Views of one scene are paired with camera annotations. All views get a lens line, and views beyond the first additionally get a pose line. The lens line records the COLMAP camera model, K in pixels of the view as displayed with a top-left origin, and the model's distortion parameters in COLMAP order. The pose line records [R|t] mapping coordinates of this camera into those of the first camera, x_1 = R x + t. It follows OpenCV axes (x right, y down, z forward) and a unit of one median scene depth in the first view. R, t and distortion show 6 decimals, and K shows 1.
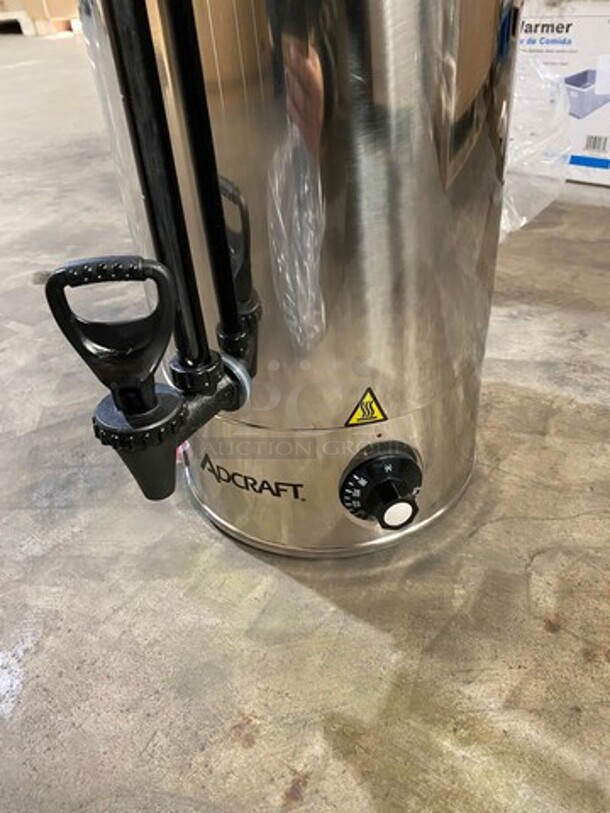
lens RADIAL K [[688.1, 0, 305.0], [0, 688.1, 406.5], [0, 0, 1]] dist [0.014760, 0.007138]
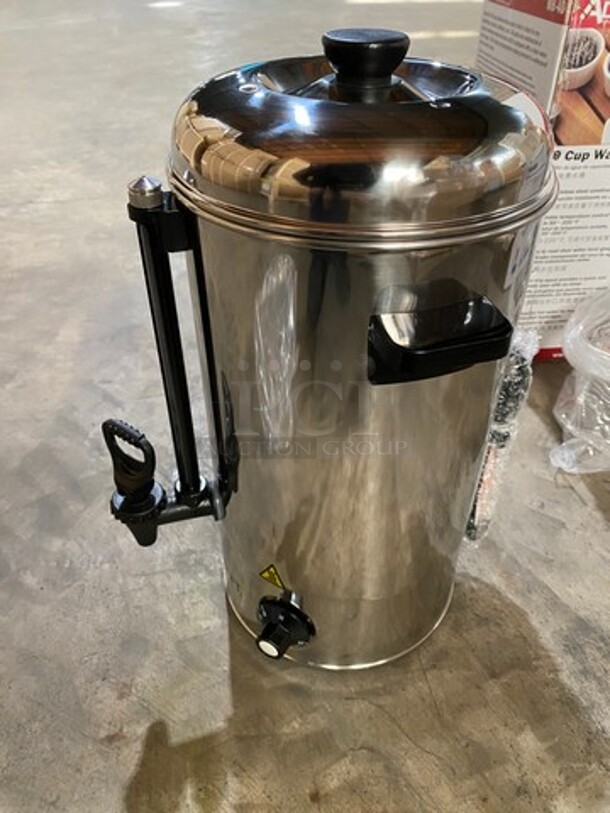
lens RADIAL K [[688.1, 0, 305.0], [0, 688.1, 406.5], [0, 0, 1]] dist [0.014760, 0.007138]
pose [[0.686790, 0.489603, -0.537223, 0.651893], [-0.403090, 0.871589, 0.279018, -0.643721], [0.604845, 0.024923, 0.795953, -0.061595]]
